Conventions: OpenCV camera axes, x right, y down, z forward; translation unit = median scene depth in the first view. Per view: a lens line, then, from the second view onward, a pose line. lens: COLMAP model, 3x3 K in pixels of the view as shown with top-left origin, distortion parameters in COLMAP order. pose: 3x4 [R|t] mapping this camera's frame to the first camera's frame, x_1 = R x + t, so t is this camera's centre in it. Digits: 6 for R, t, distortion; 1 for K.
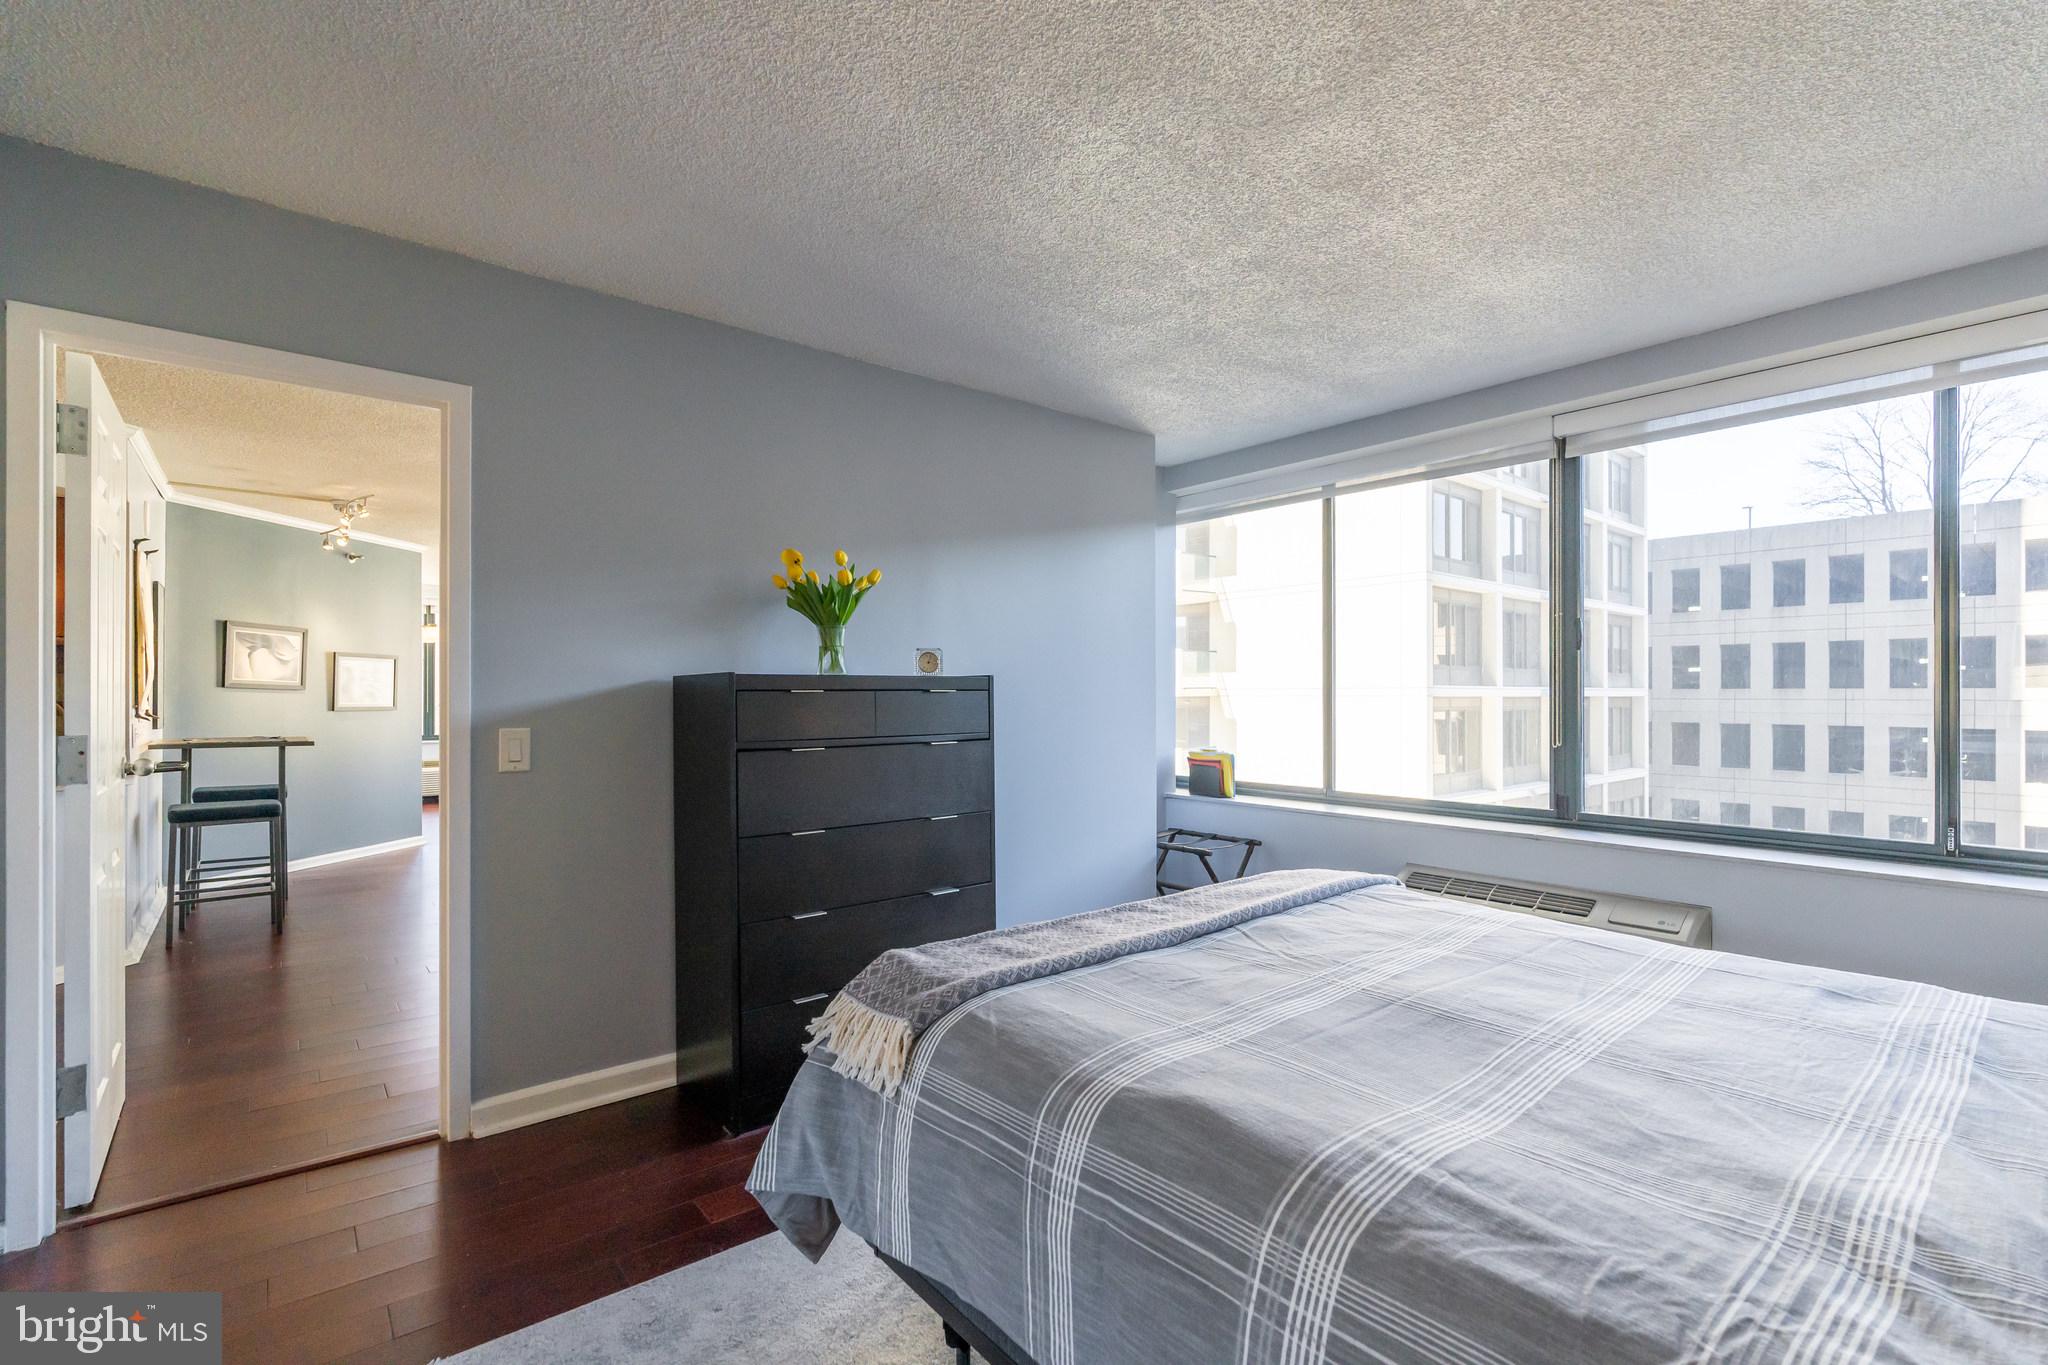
lens RADIAL K [[924.6, 0, 1034.5], [0, 924.6, 691.0], [0, 0, 1]] dist [-0.005486, 0.001910]
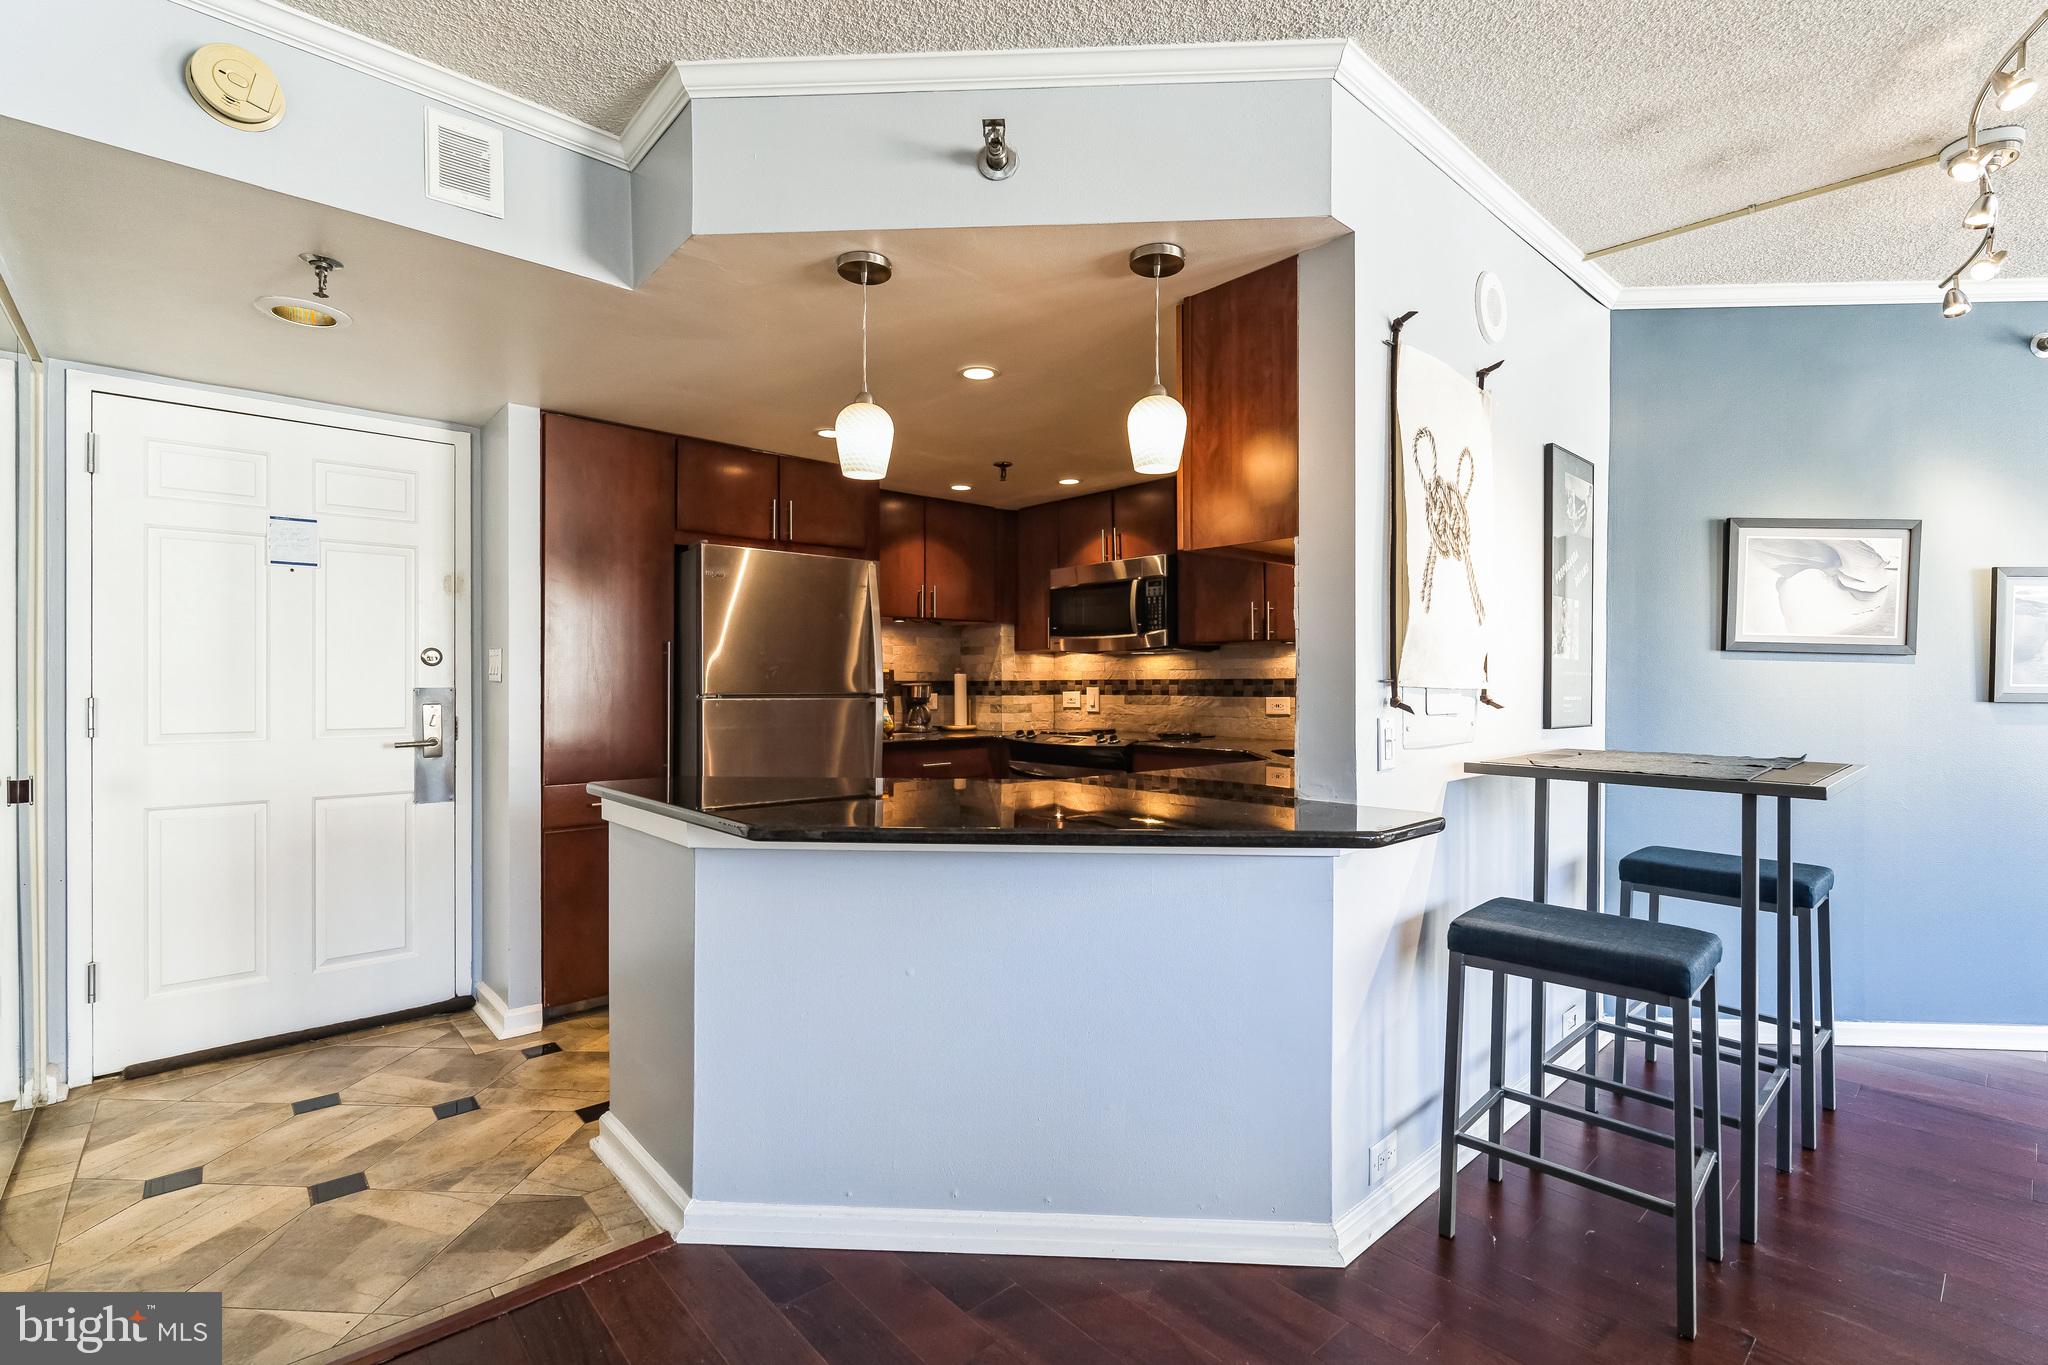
lens RADIAL K [[924.6, 0, 1028.3], [0, 924.6, 682.9], [0, 0, 1]] dist [-0.005486, 0.001910]
pose [[0.043156, -0.002938, -0.999064, -0.458423], [0.002534, 0.999993, -0.002831, 0.016724], [0.999065, -0.002410, 0.043163, 0.699862]]
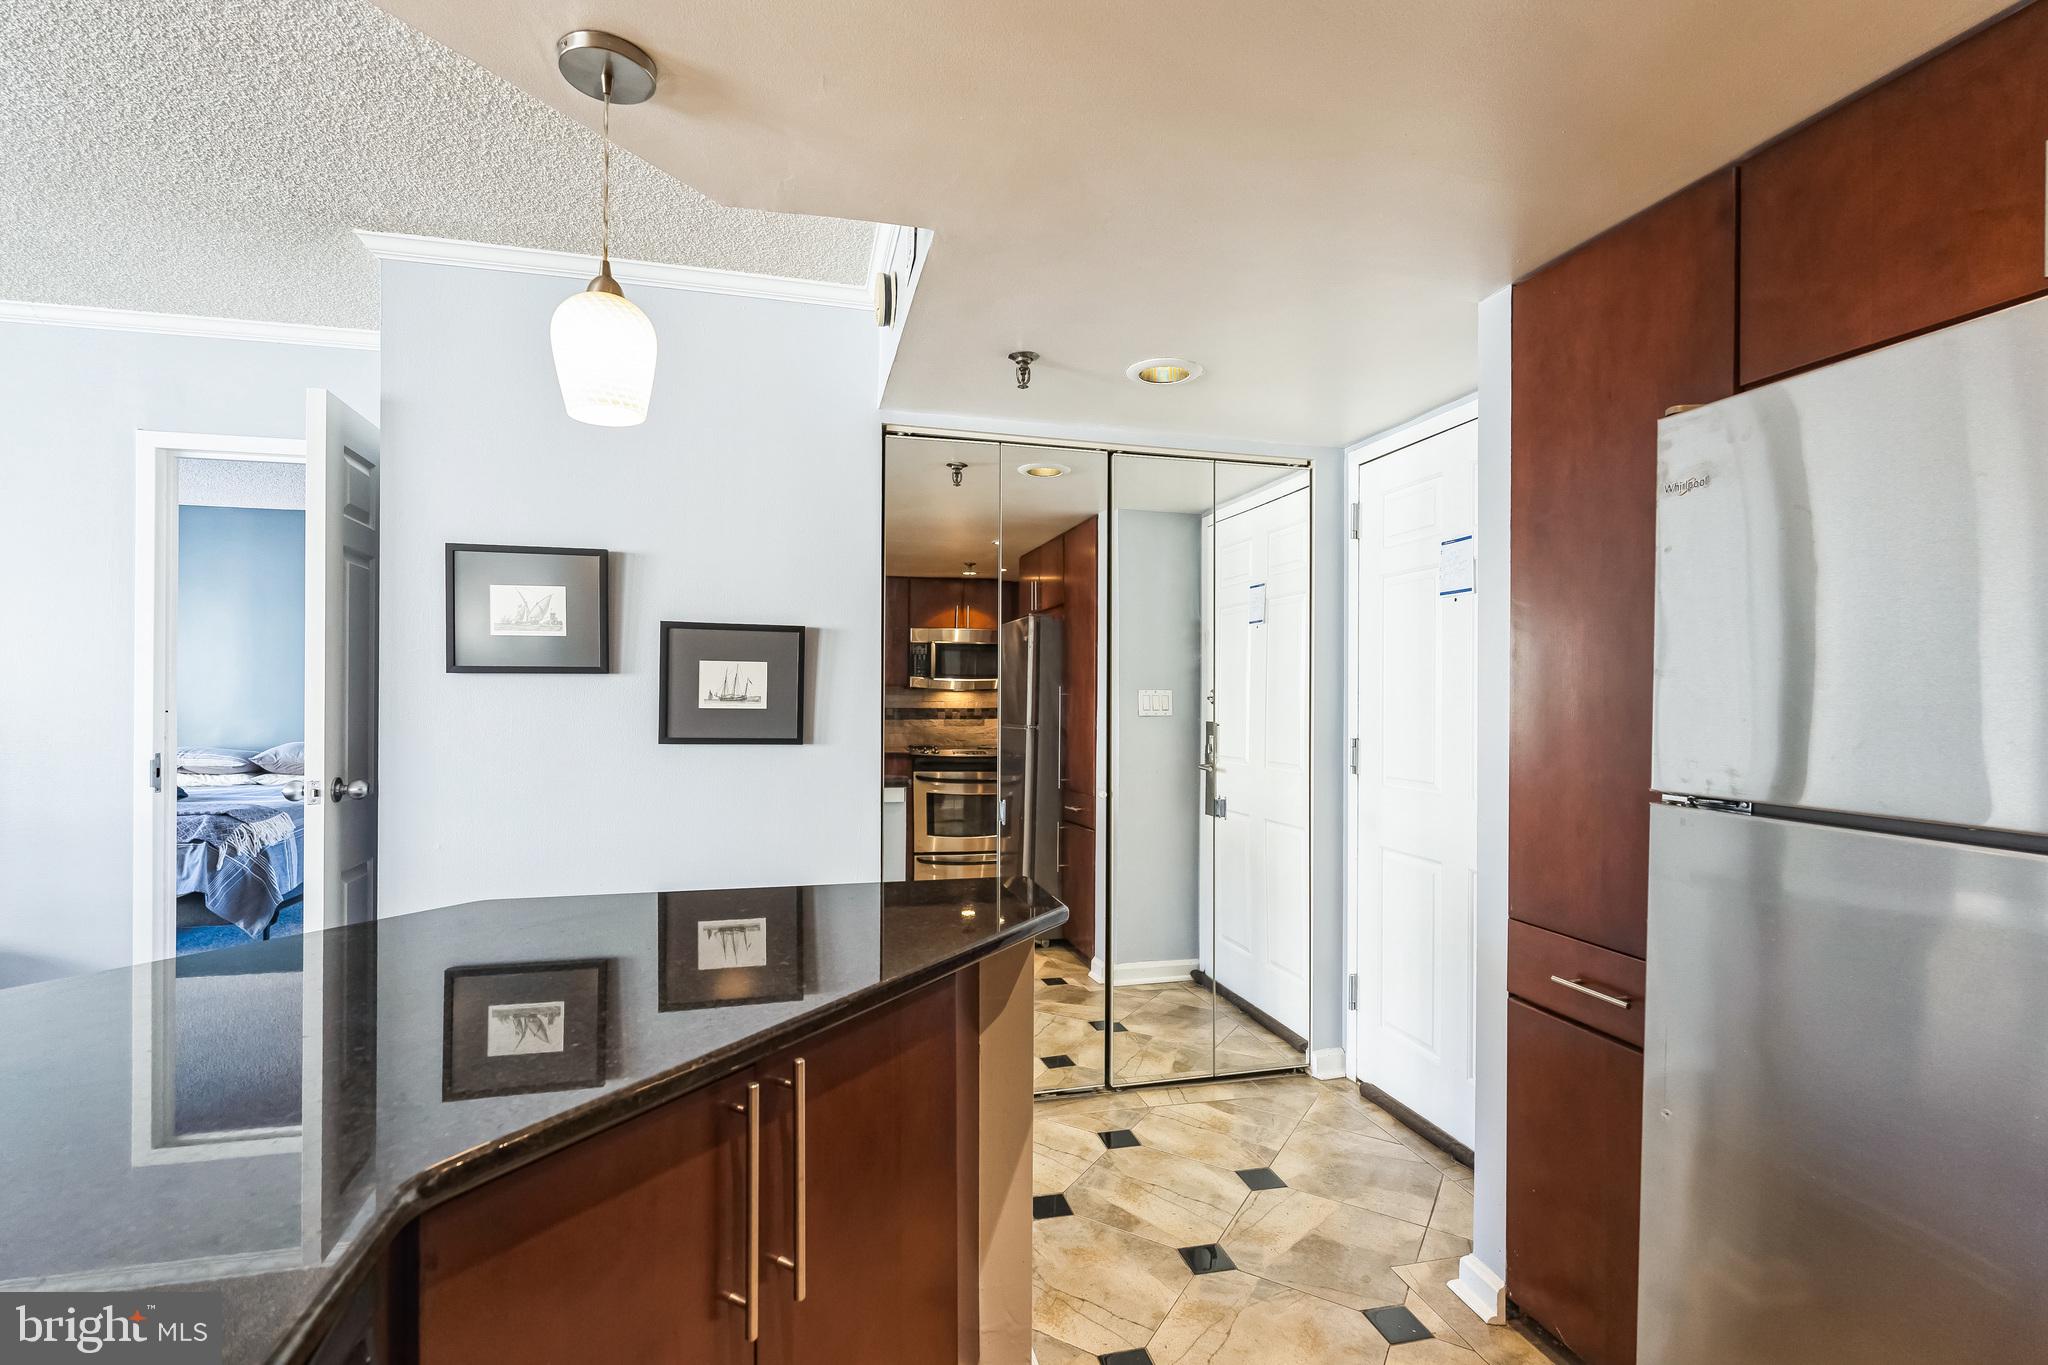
lens RADIAL K [[924.6, 0, 1015.9], [0, 924.6, 694.8], [0, 0, 1]] dist [-0.005486, 0.001910]
pose [[-0.900649, -0.006173, 0.434503, -1.076735], [-0.007230, 0.999974, -0.000778, -0.004141], [-0.434487, -0.003842, -0.900670, 0.817583]]
